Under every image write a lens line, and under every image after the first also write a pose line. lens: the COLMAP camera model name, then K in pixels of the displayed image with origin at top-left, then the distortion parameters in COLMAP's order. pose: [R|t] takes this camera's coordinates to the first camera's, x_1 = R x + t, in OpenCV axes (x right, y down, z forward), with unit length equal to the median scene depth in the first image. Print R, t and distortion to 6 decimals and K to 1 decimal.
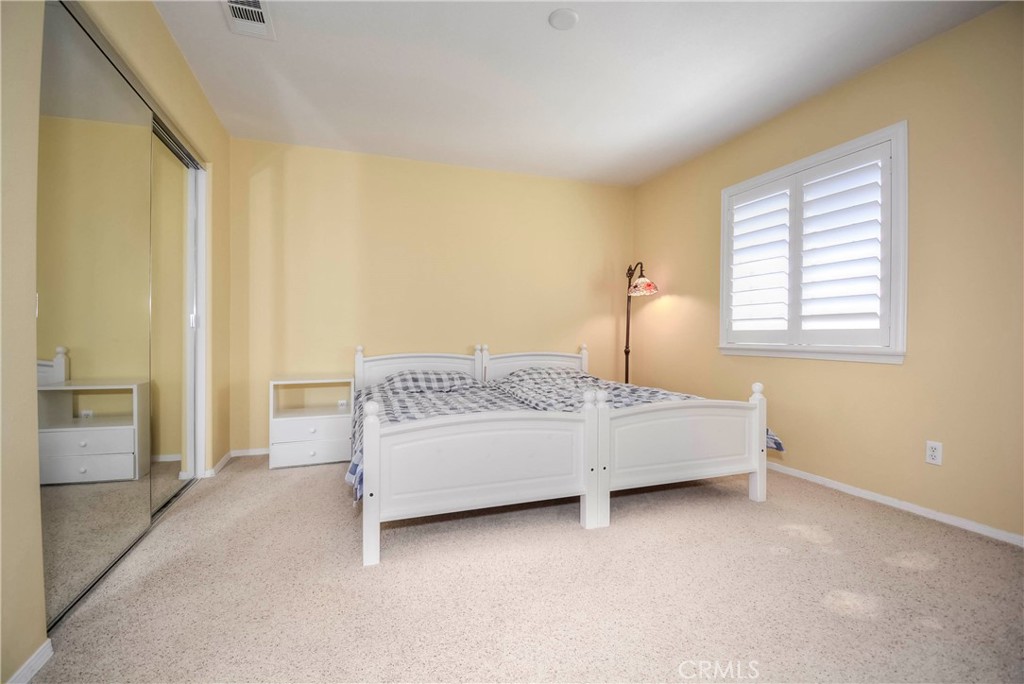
lens RADIAL K [[467.0, 0, 502.1], [0, 467.0, 342.6], [0, 0, 1]] dist [0.007043, -0.015002]
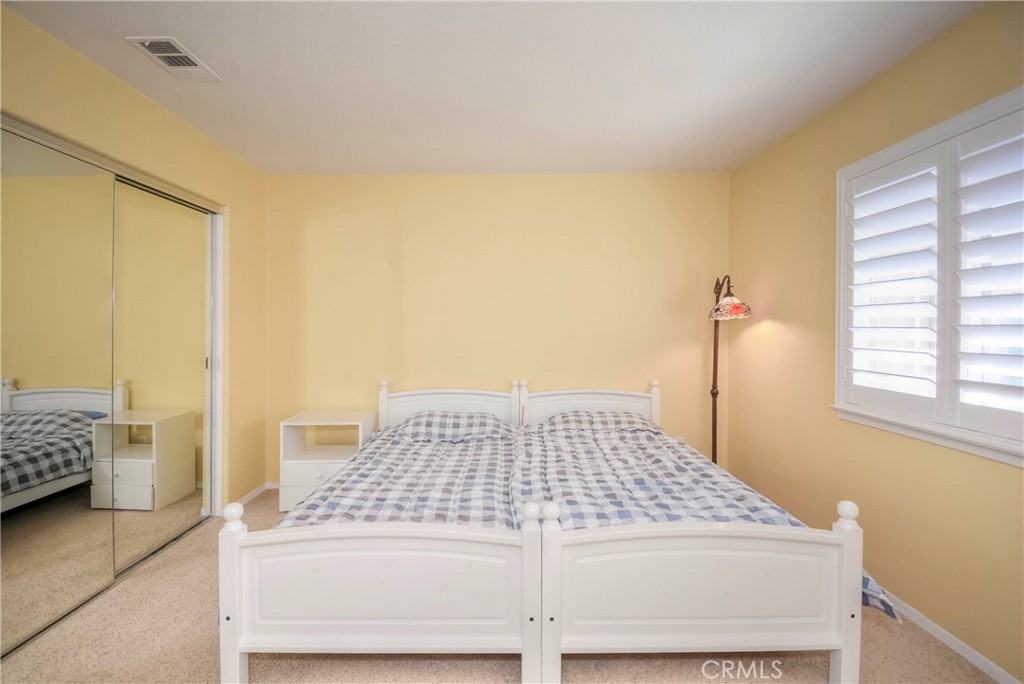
lens RADIAL K [[467.0, 0, 510.8], [0, 467.0, 323.4], [0, 0, 1]] dist [0.007043, -0.015002]
pose [[0.939529, -0.001543, -0.342465, 0.266967], [-0.000543, 0.999982, -0.005996, -0.107882], [0.342468, 0.005819, 0.939511, 0.223197]]
